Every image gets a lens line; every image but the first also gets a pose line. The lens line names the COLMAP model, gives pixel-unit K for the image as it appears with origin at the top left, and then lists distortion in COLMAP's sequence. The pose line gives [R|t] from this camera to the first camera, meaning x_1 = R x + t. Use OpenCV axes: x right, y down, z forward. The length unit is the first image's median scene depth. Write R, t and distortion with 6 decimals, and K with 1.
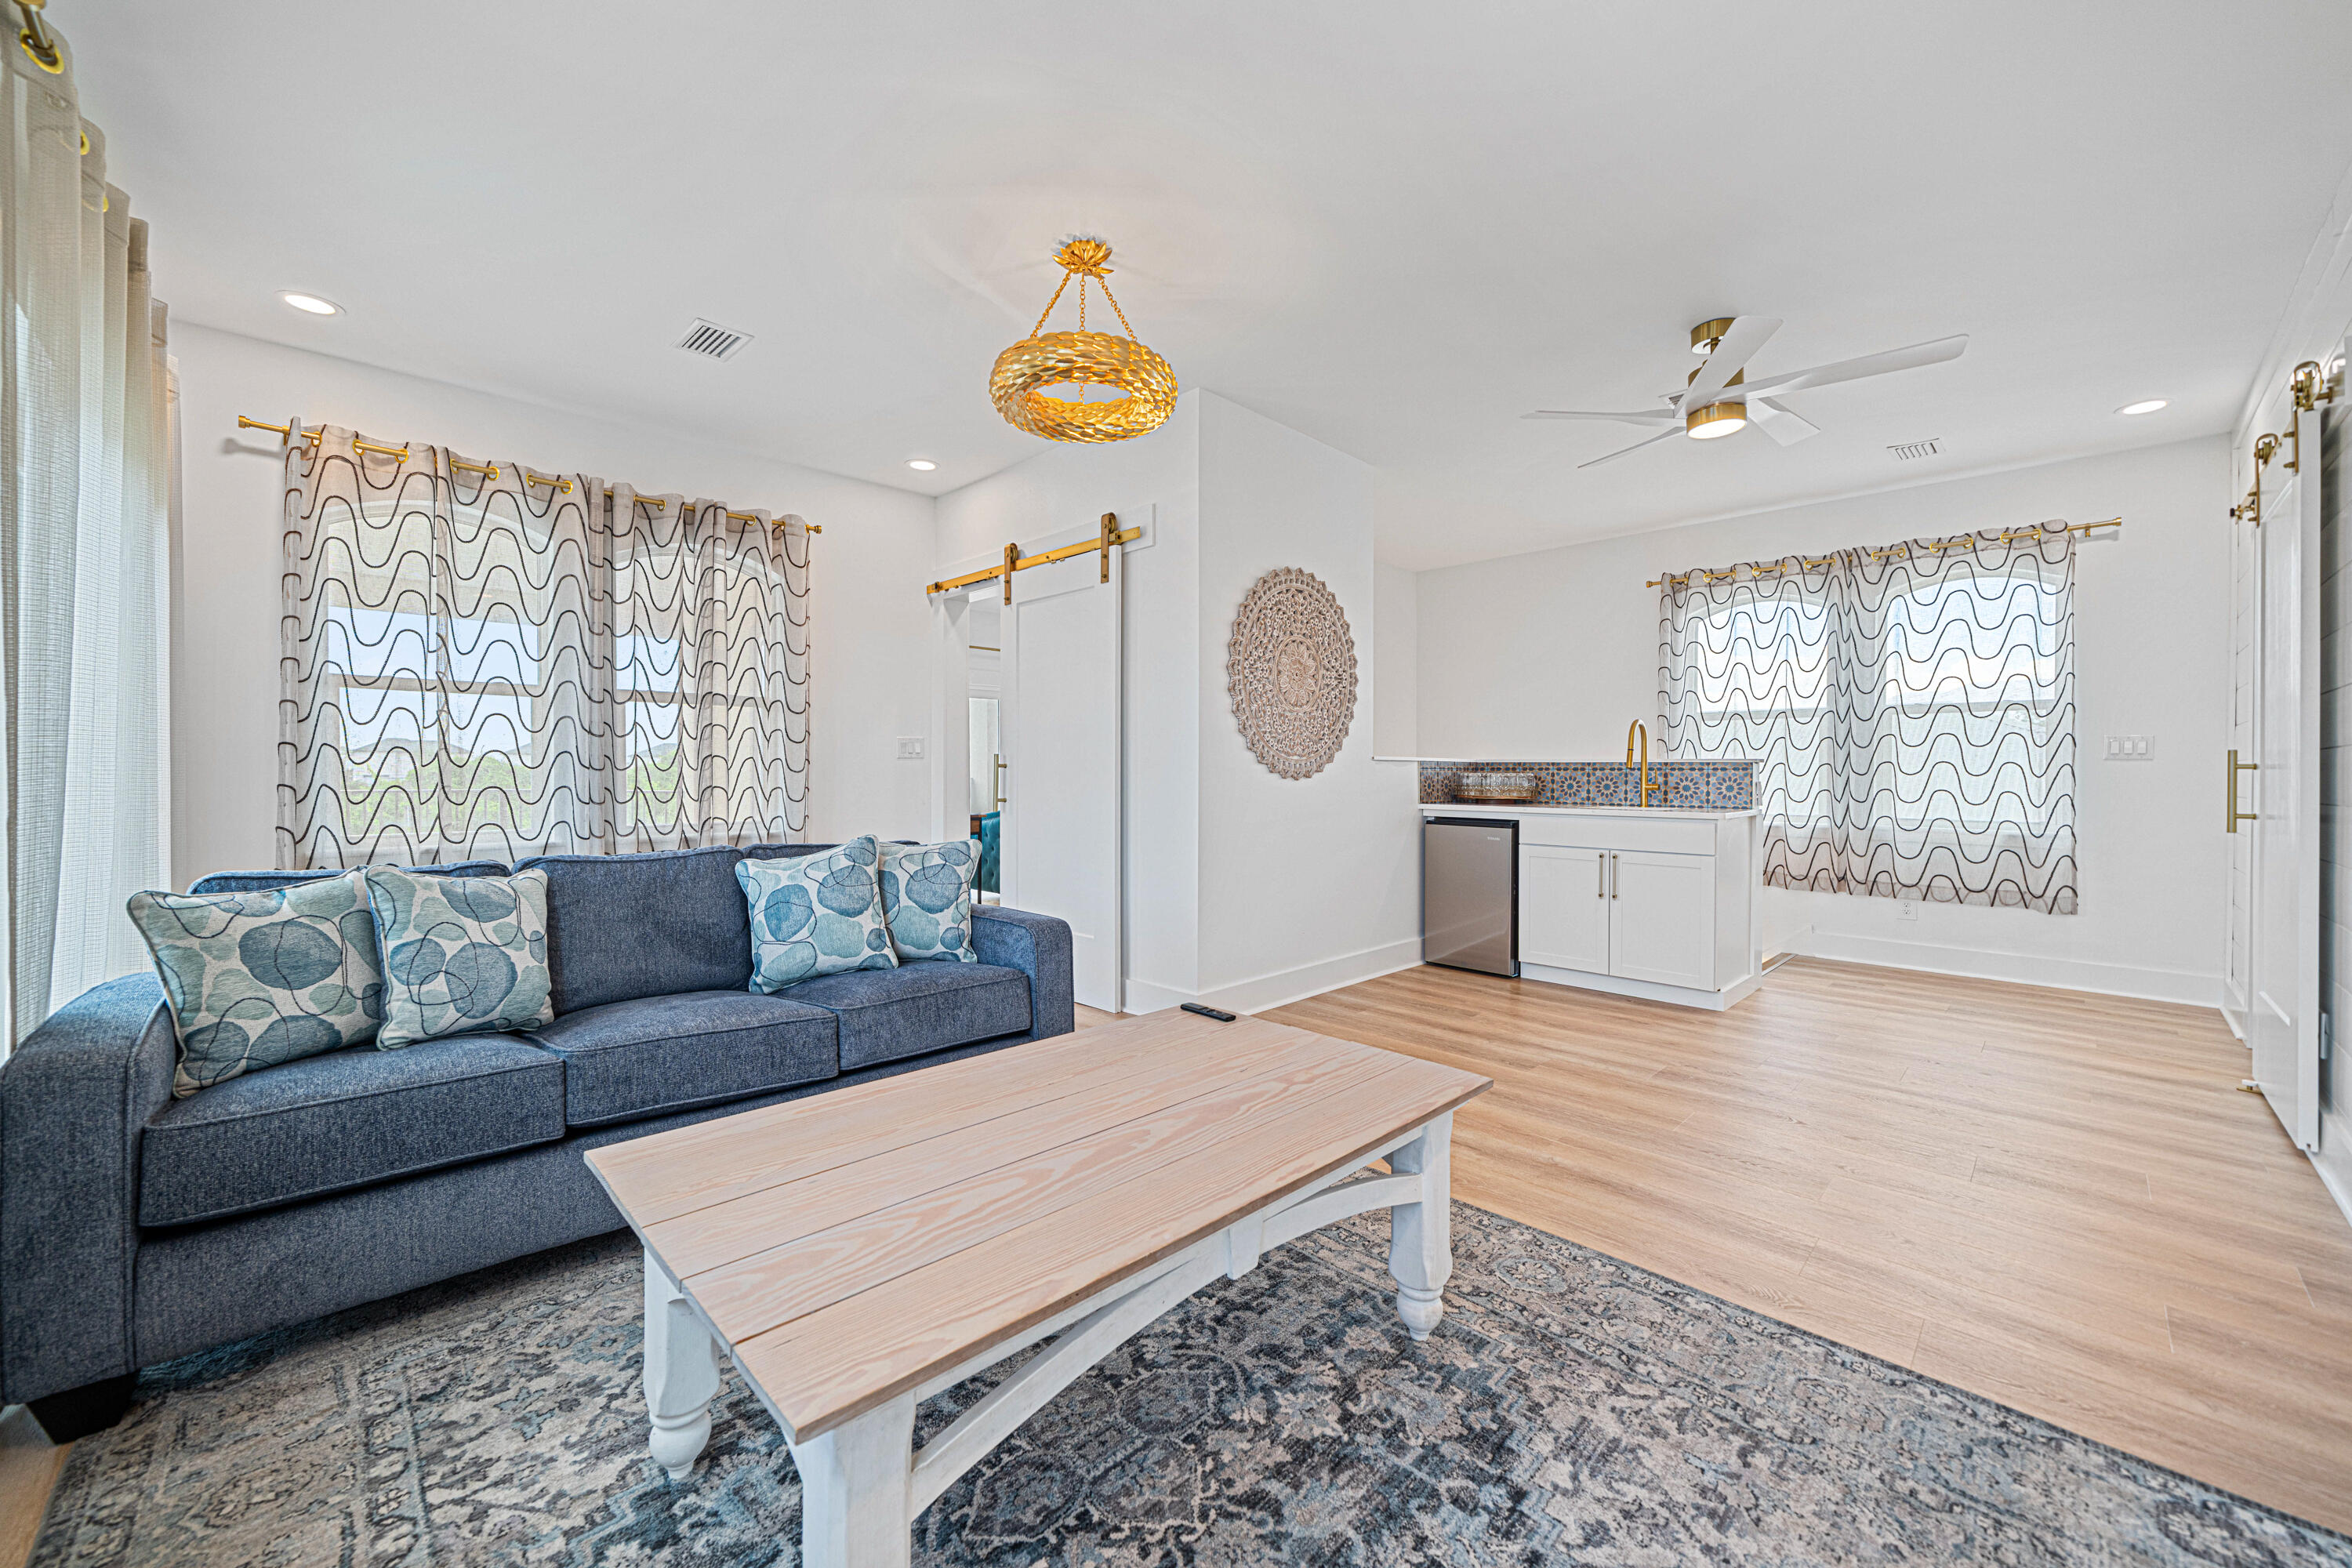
lens RADIAL K [[886.6, 0, 1162.0], [0, 886.6, 778.6], [0, 0, 1]] dist [-0.000004, -0.000186]
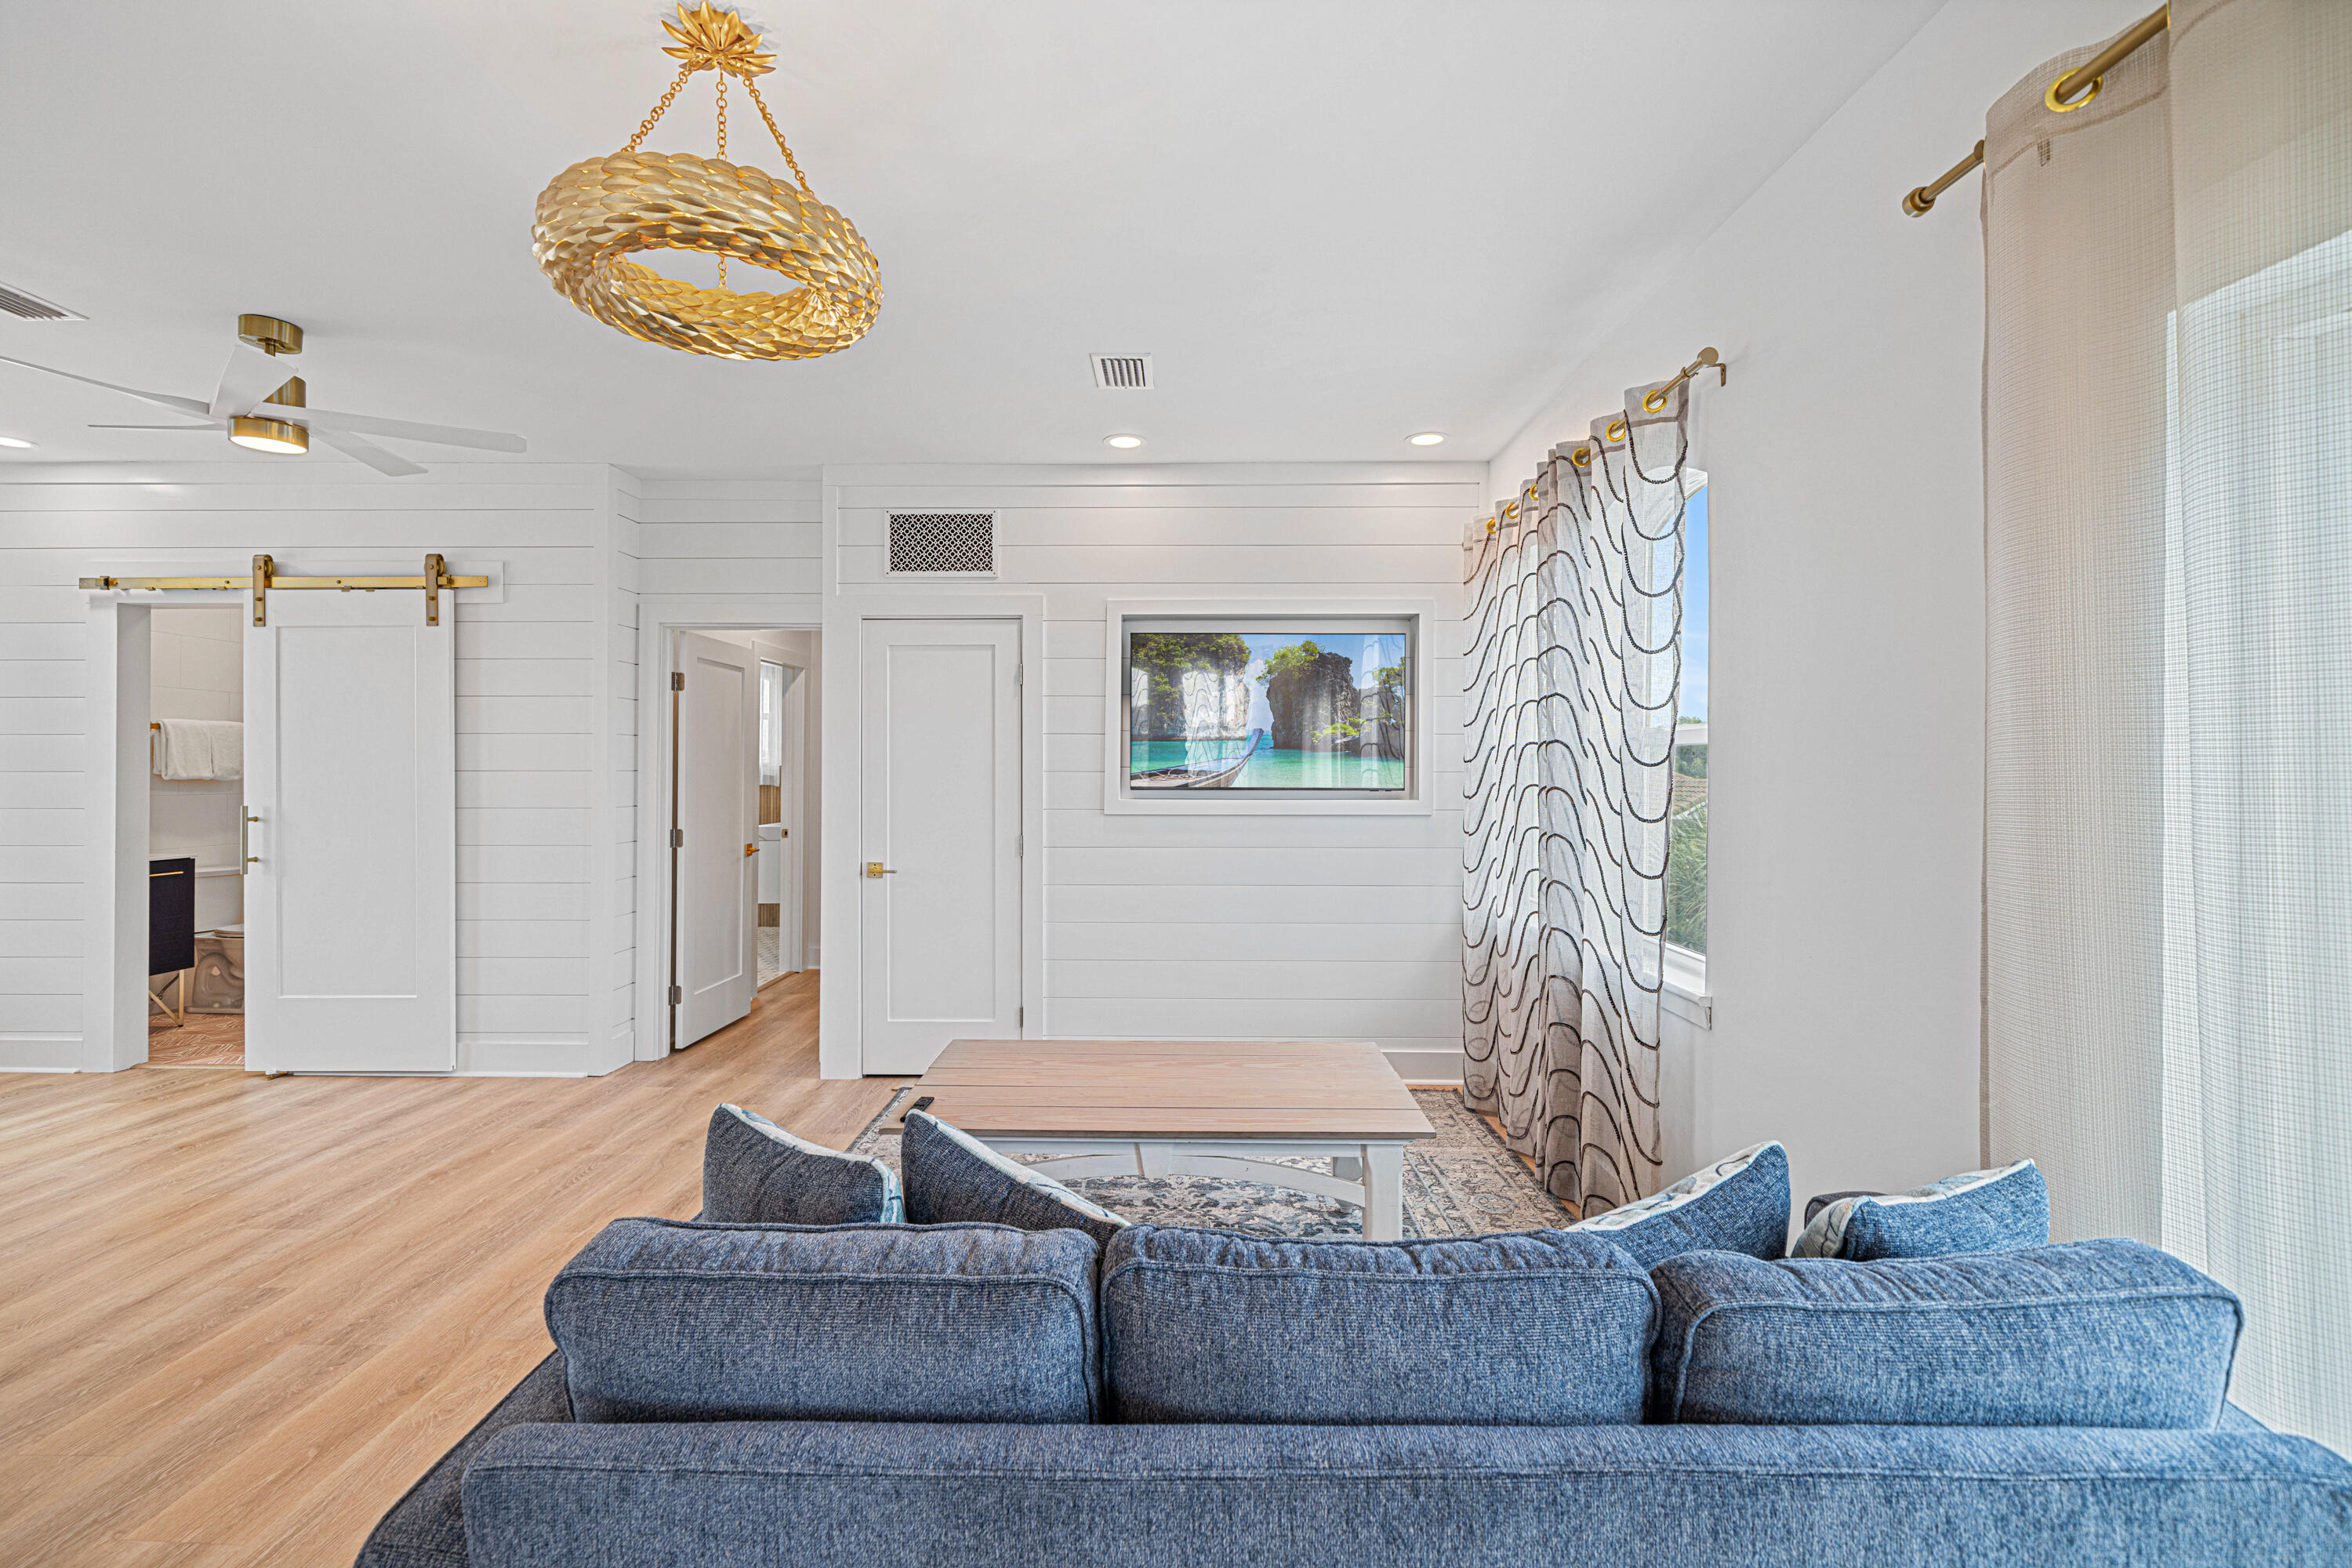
lens RADIAL K [[1038.0, 0, 1163.3], [0, 1038.0, 802.6], [0, 0, 1]] dist [0.001644, 0.000296]
pose [[-0.708353, -0.018243, 0.705623, -1.058287], [-0.001986, 0.999714, 0.023852, -0.127009], [-0.705856, 0.015495, -0.708186, 1.752698]]
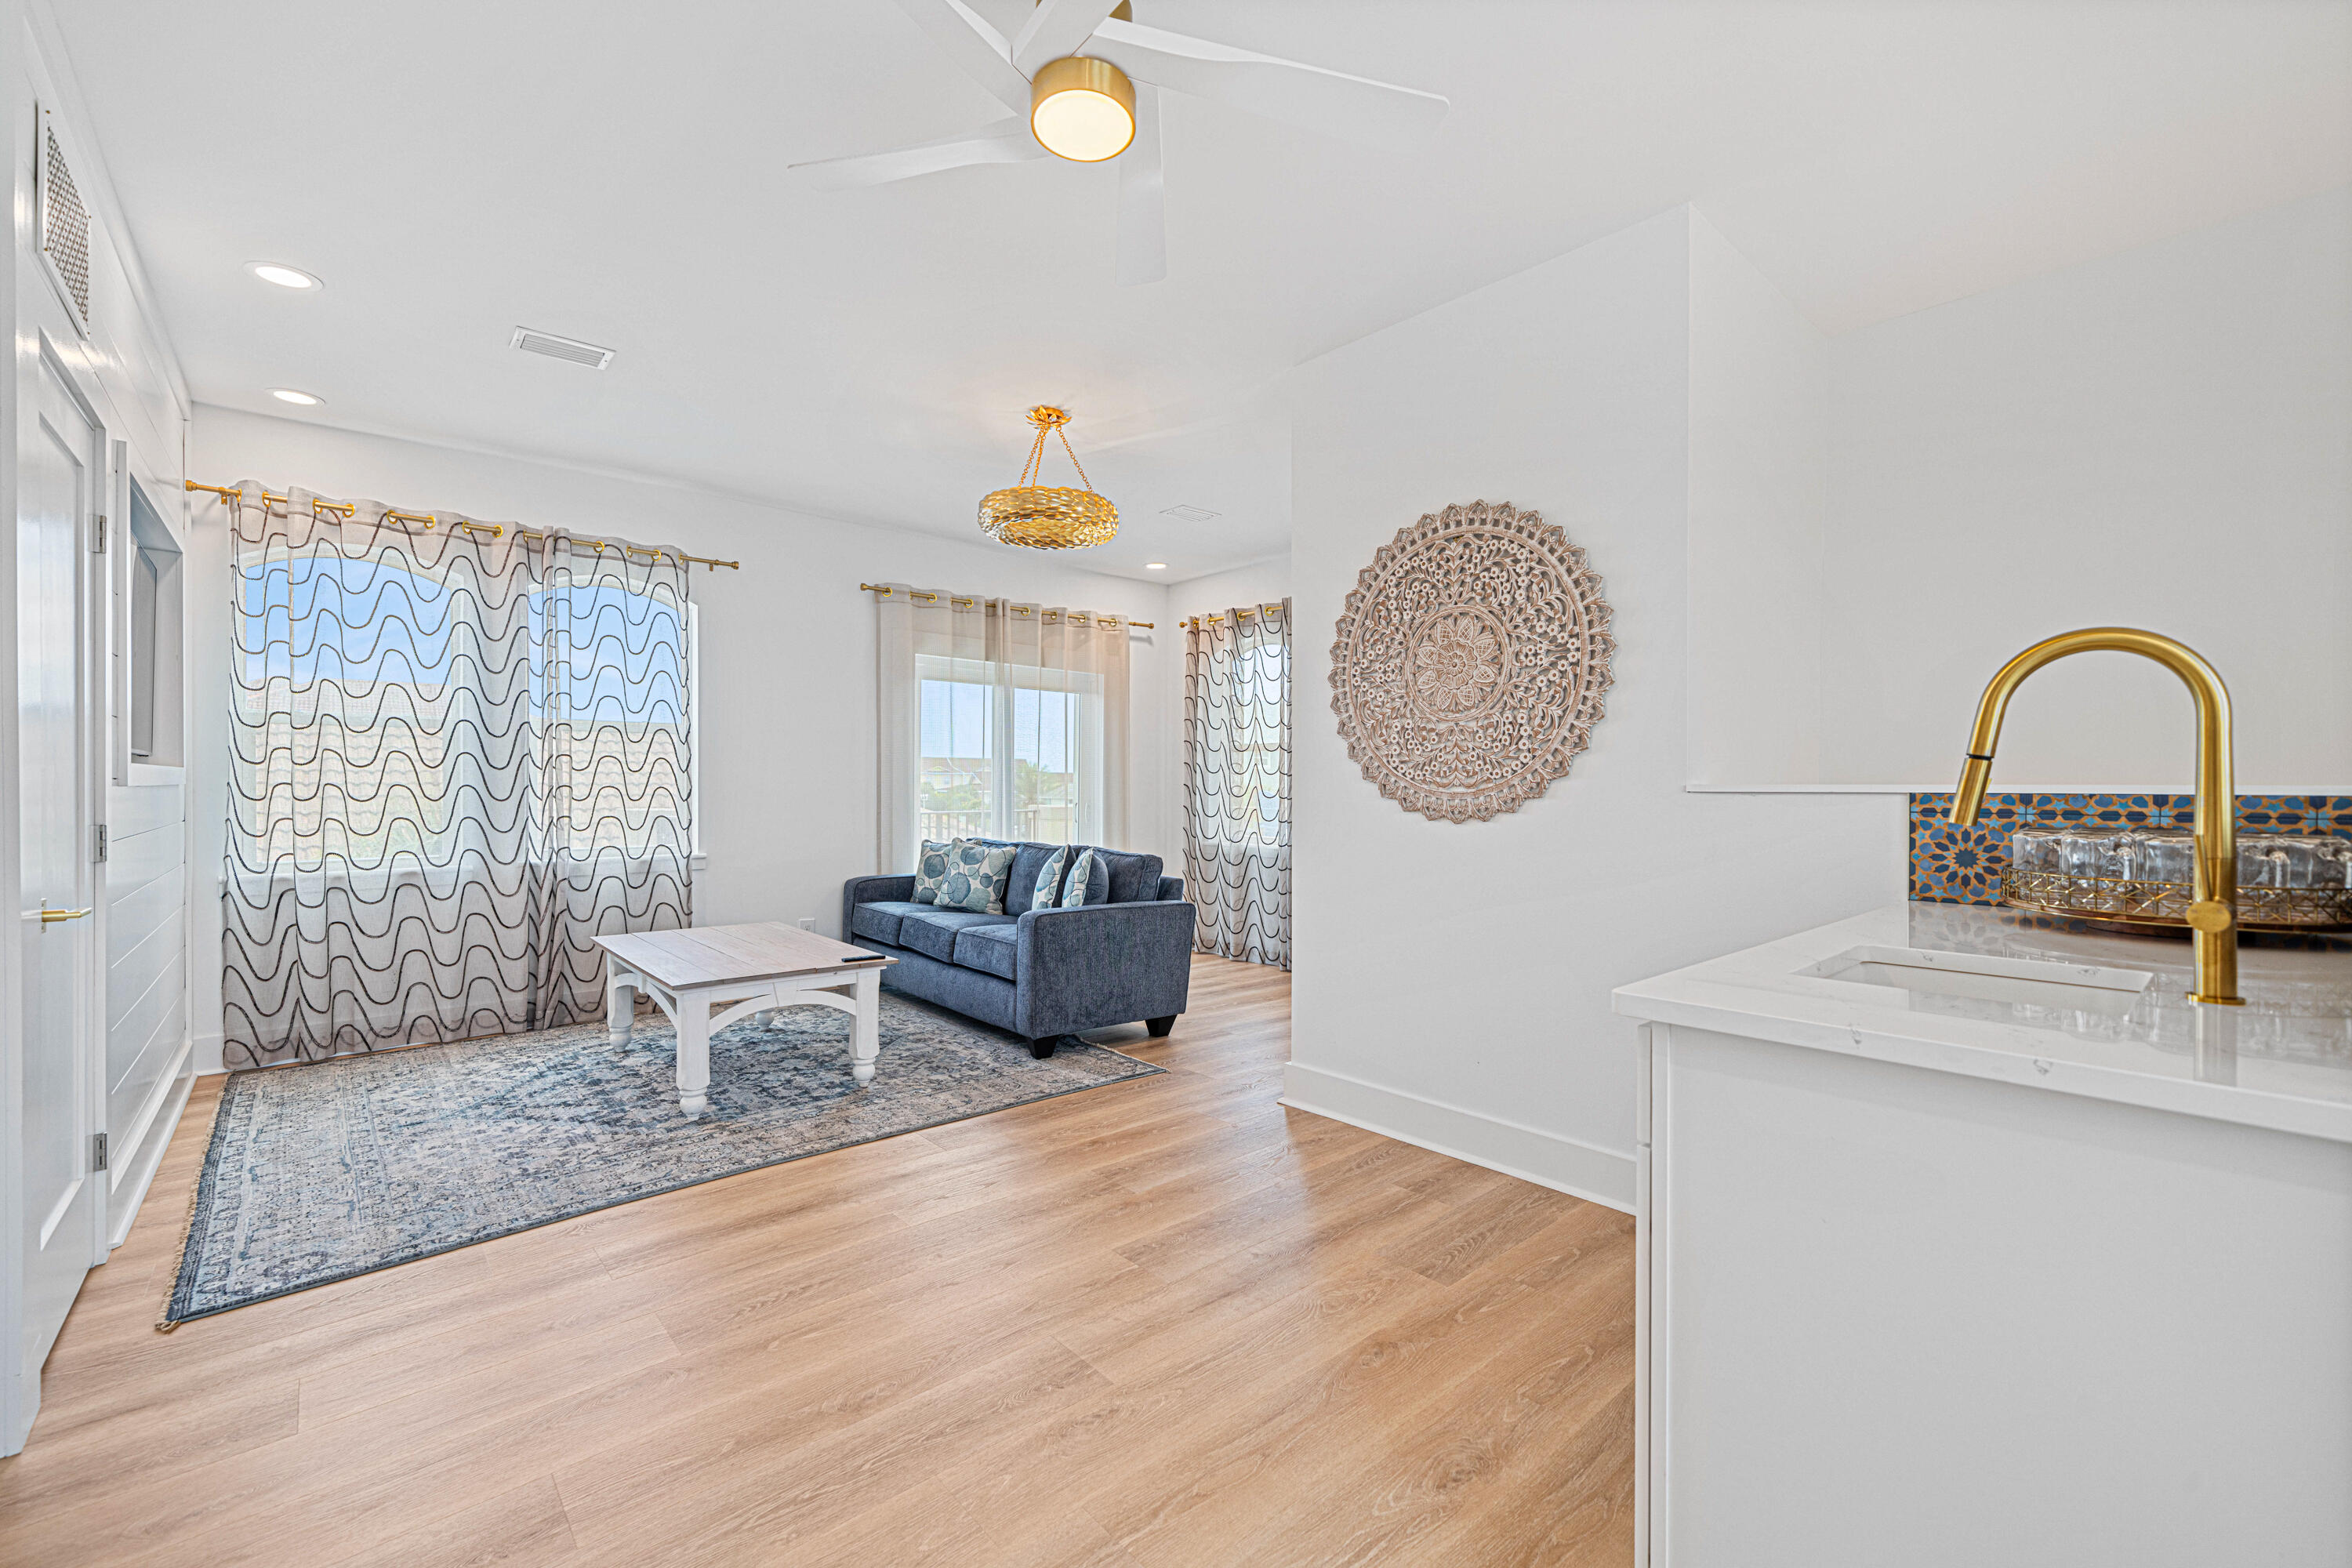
lens RADIAL K [[963.8, 0, 1171.3], [0, 963.8, 793.6], [0, 0, 1]] dist [0.000204, 0.000097]
pose [[-0.044453, 0.003156, -0.999006, 1.852447], [-0.009630, 0.999947, 0.003587, -0.044487], [0.998965, 0.009780, -0.044421, 1.721419]]
